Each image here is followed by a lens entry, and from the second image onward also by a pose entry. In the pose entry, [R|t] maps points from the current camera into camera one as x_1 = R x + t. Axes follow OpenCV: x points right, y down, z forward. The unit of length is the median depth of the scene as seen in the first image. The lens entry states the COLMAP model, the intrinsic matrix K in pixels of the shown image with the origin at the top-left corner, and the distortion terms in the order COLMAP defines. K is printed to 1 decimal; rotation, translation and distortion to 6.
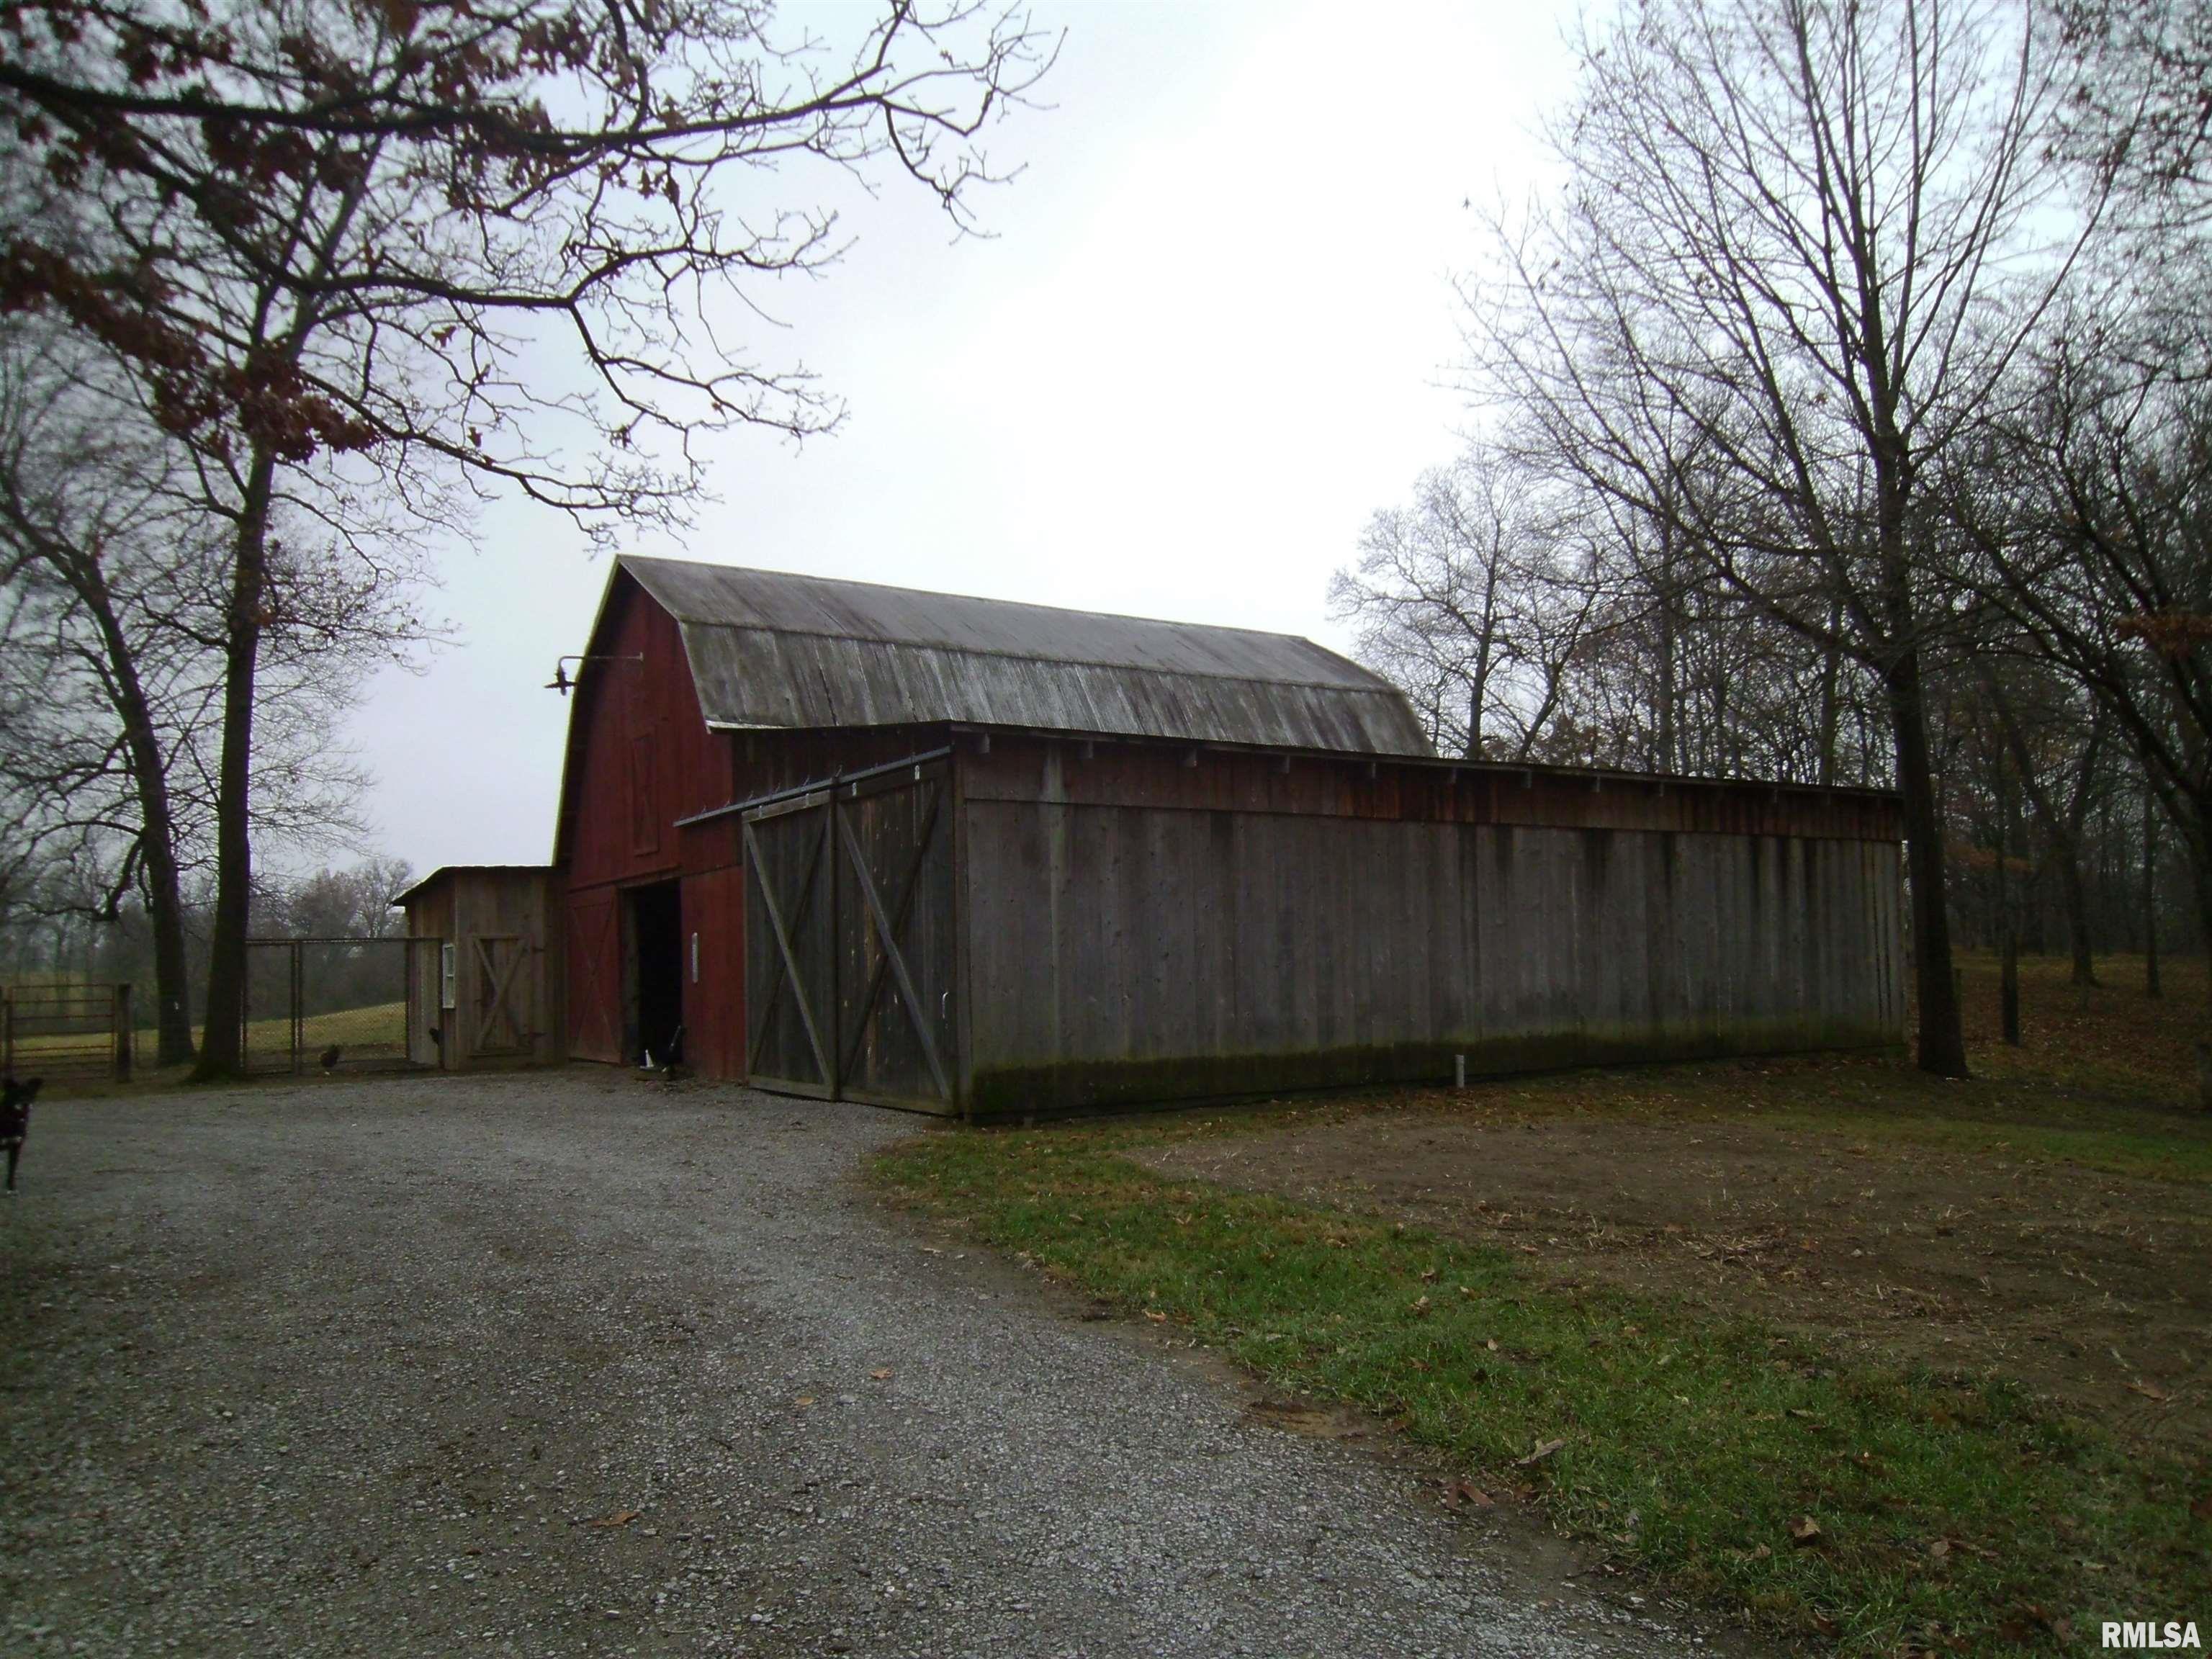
lens RADIAL K [[1645.4, 0, 1103.4], [0, 1645.4, 847.8], [0, 0, 1]] dist [-0.001302, 0.000218]
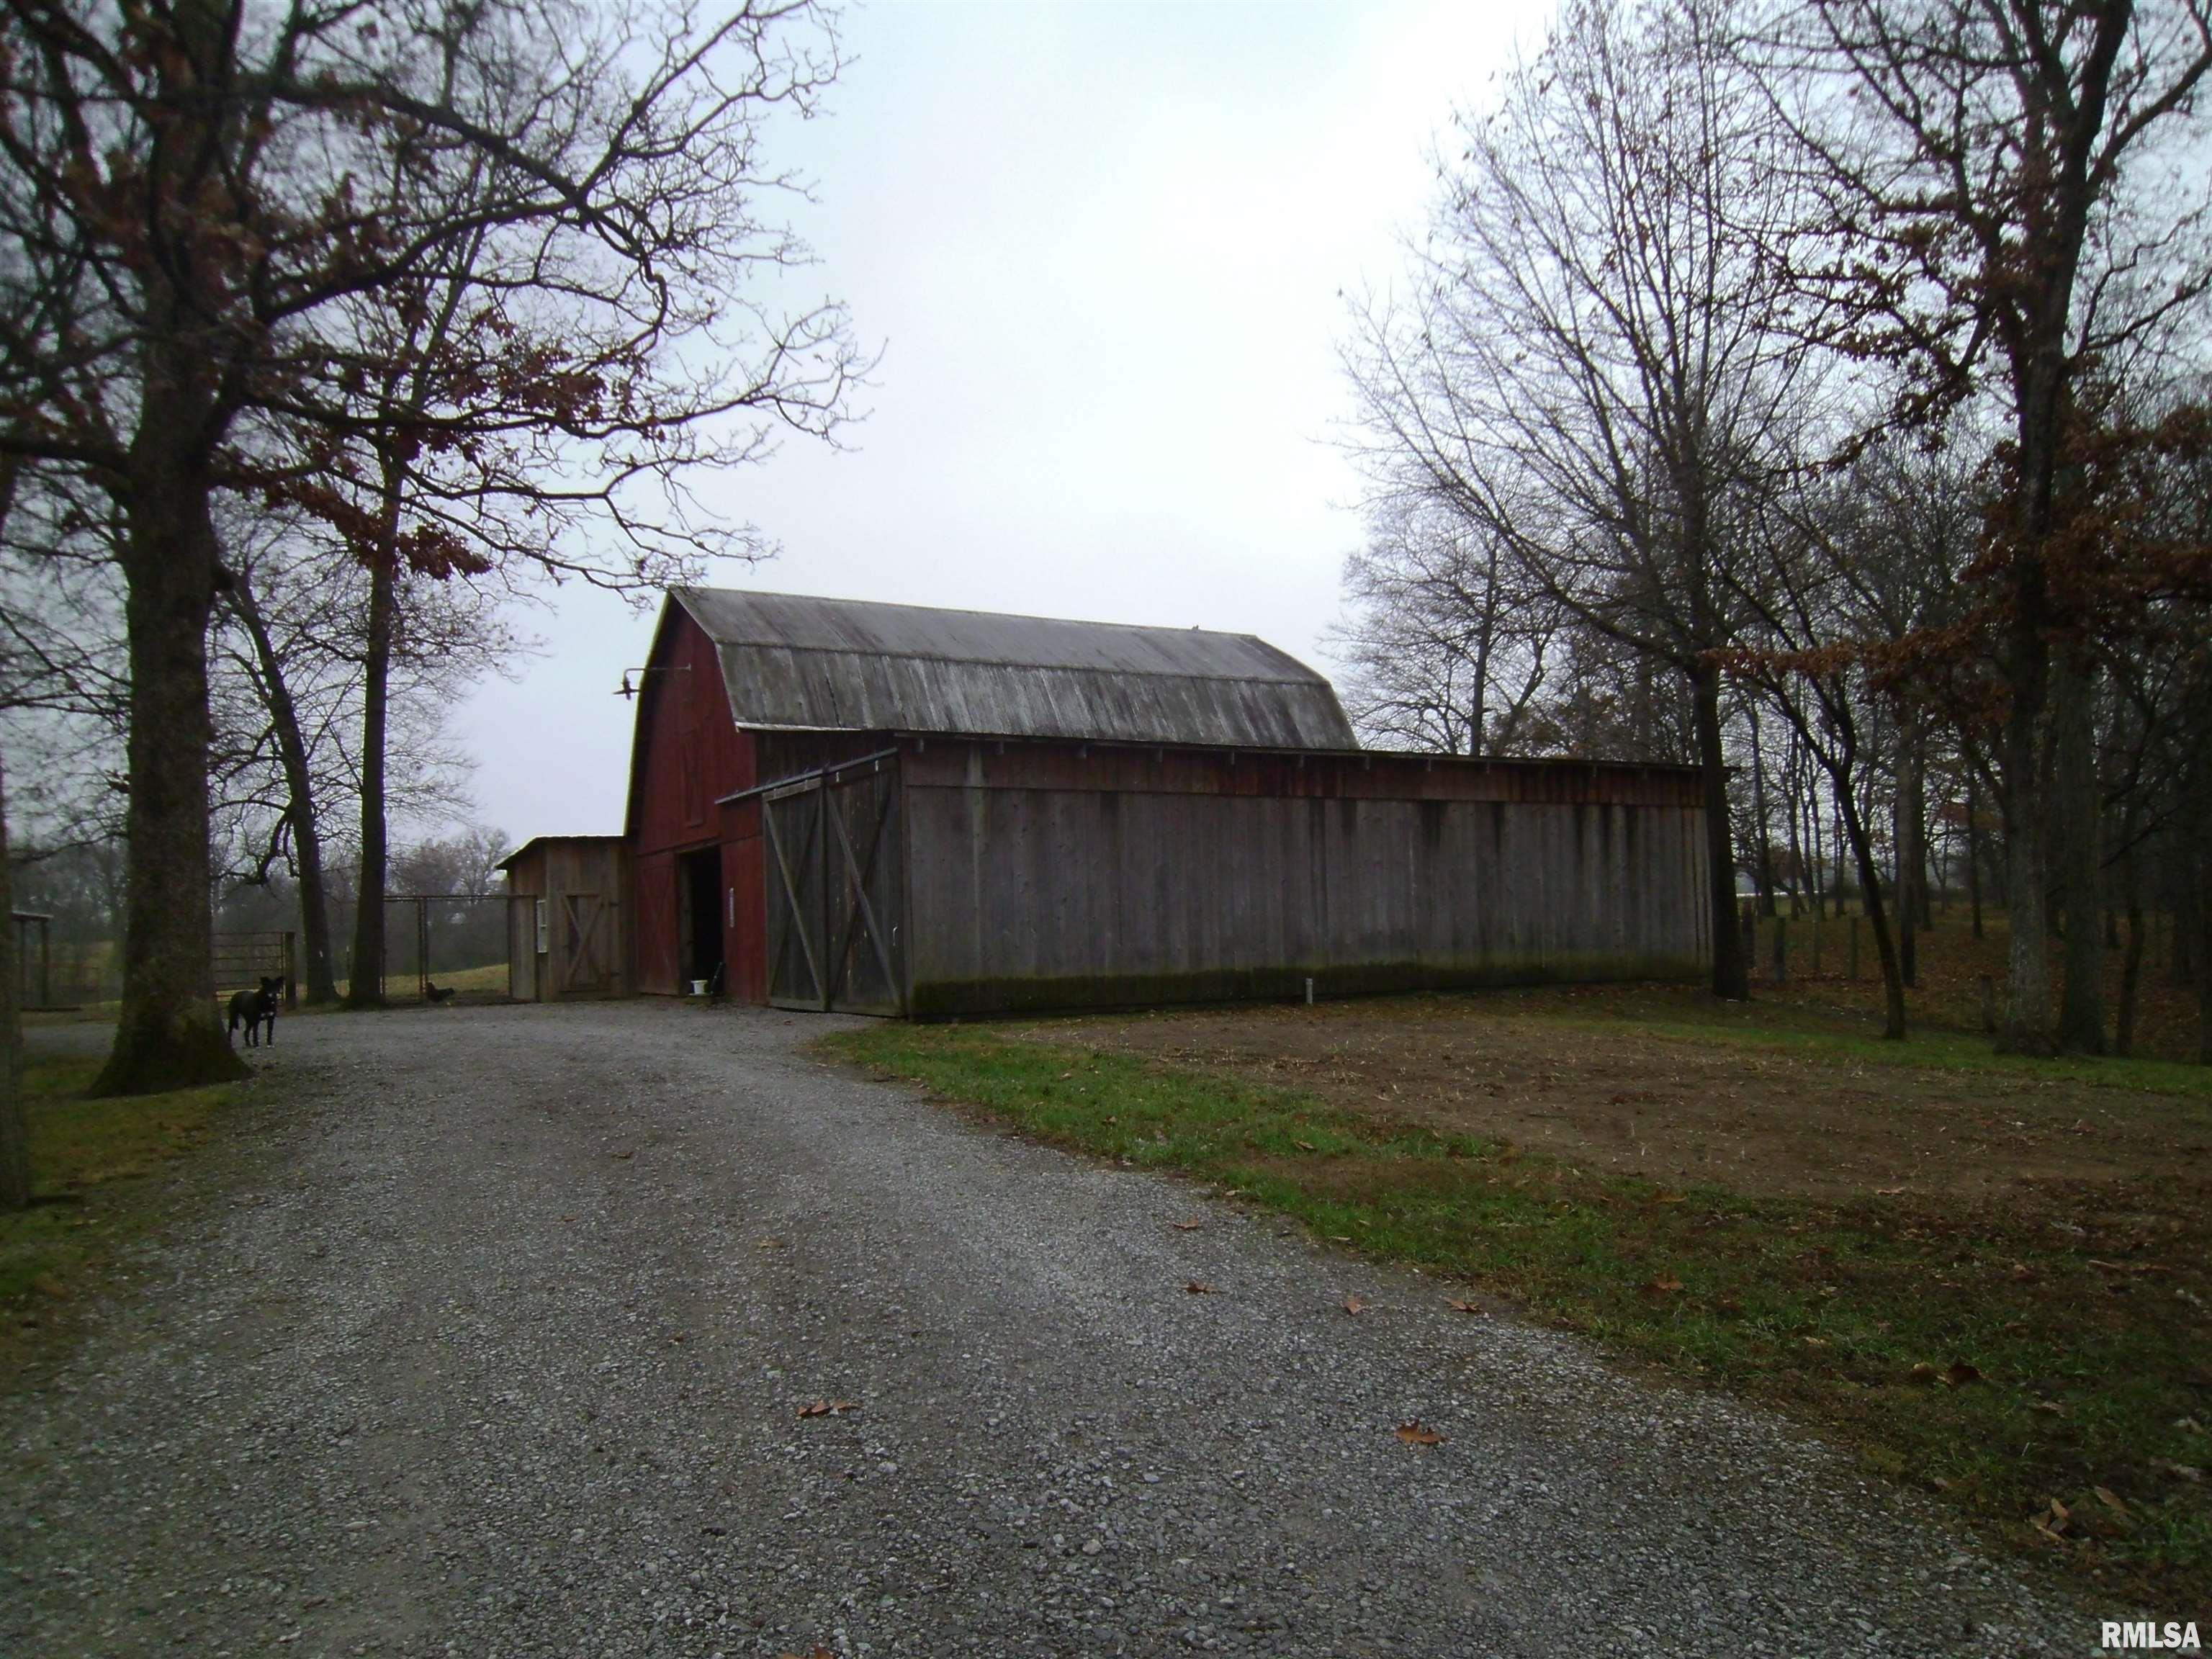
lens RADIAL K [[1691.4, 0, 1106.0], [0, 1691.4, 829.5], [0, 0, 1]] dist [-0.005106, -0.002493]
pose [[0.998263, -0.007556, -0.058428, 0.114745], [0.008183, 0.999911, 0.010502, -0.004670], [0.058343, -0.010962, 0.998236, -0.278510]]
